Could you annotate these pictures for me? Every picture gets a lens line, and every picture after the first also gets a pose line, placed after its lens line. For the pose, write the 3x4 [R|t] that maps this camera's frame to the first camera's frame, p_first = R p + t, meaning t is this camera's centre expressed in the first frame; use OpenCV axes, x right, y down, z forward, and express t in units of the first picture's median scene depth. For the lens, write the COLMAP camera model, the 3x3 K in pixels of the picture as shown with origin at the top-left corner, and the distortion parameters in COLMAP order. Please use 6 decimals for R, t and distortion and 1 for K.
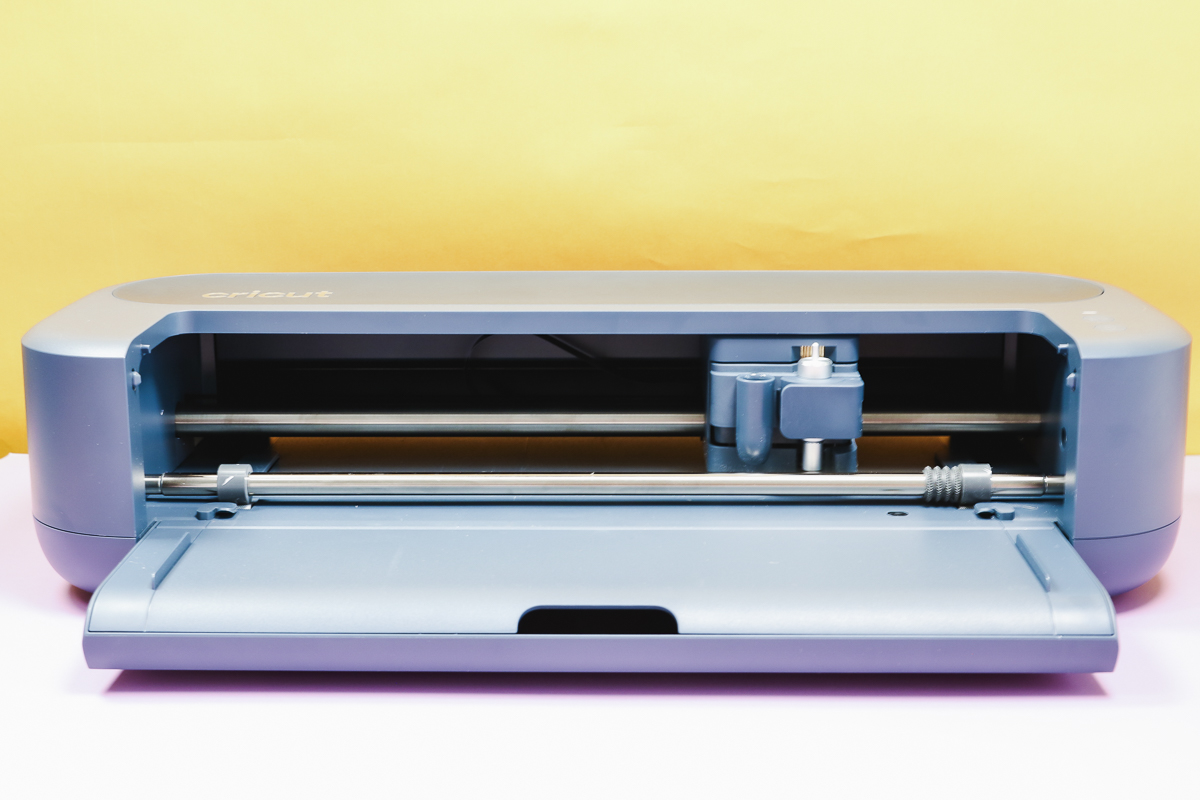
lens RADIAL K [[1729.1, 0, 606.4], [0, 1729.1, 396.4], [0, 0, 1]] dist [-0.077896, 0.000000]
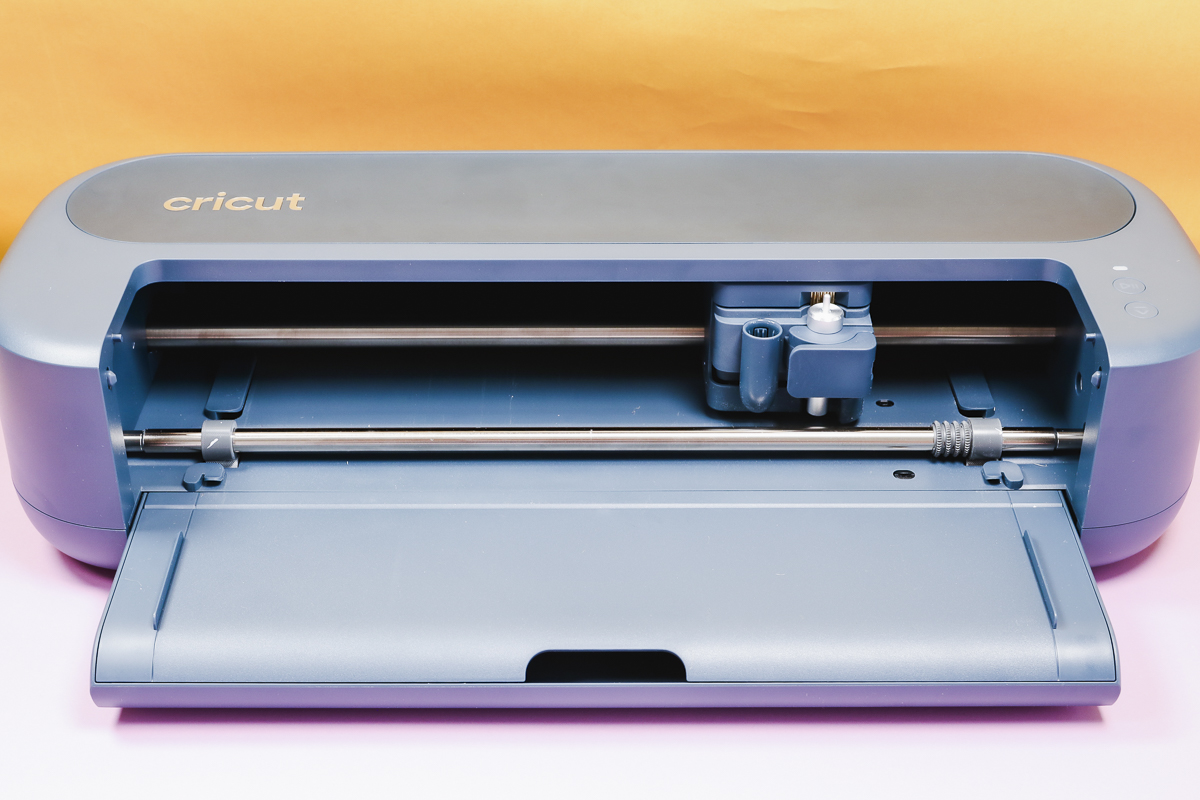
lens RADIAL K [[1789.7, 0, 590.4], [0, 1789.7, 401.8], [0, 0, 1]] dist [-0.053750, 0.000000]
pose [[0.999775, -0.006954, 0.020016, -0.028053], [-0.000382, 0.938549, 0.345145, -0.311662], [-0.021186, -0.345075, 0.938336, 0.066179]]
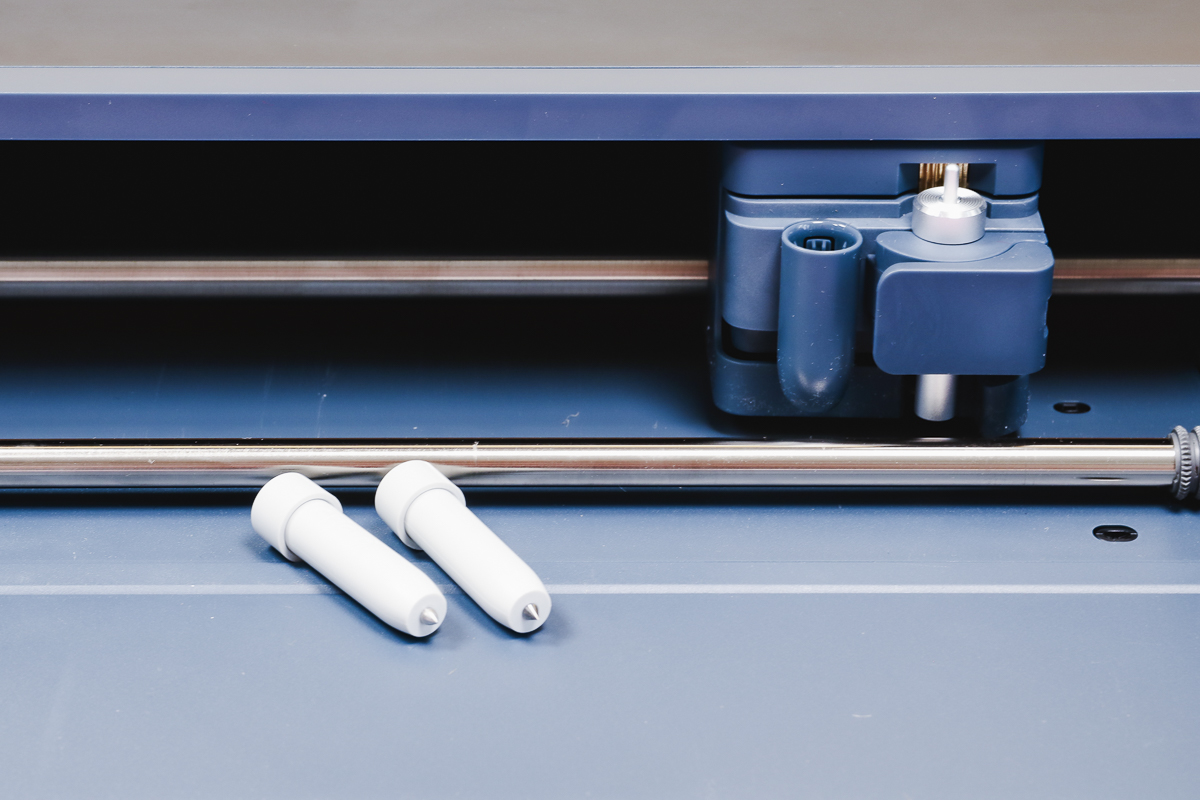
lens RADIAL K [[3000.5, 0, 556.2], [0, 3000.5, 370.0], [0, 0, 1]] dist [0.072938, 0.000000]
pose [[0.999778, -0.004812, 0.020536, -0.002847], [-0.000516, 0.967753, 0.251900, -0.180927], [-0.021086, -0.251855, 0.967535, 0.202451]]
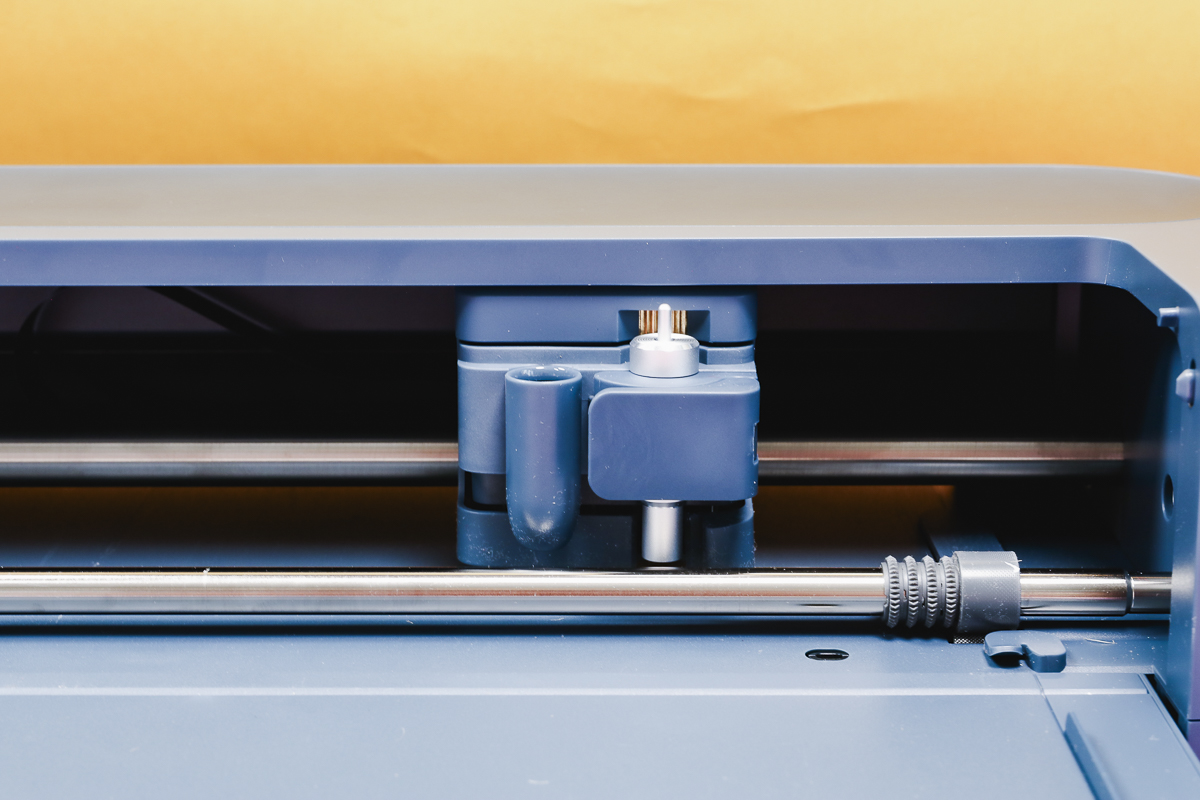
lens RADIAL K [[2249.8, 0, 615.2], [0, 2249.8, 414.8], [0, 0, 1]] dist [-0.016660, 0.000000]
pose [[0.999840, -0.000465, 0.017878, 0.095149], [0.000082, 0.999771, 0.021394, -0.013034], [-0.017884, -0.021390, 0.999611, 0.357271]]
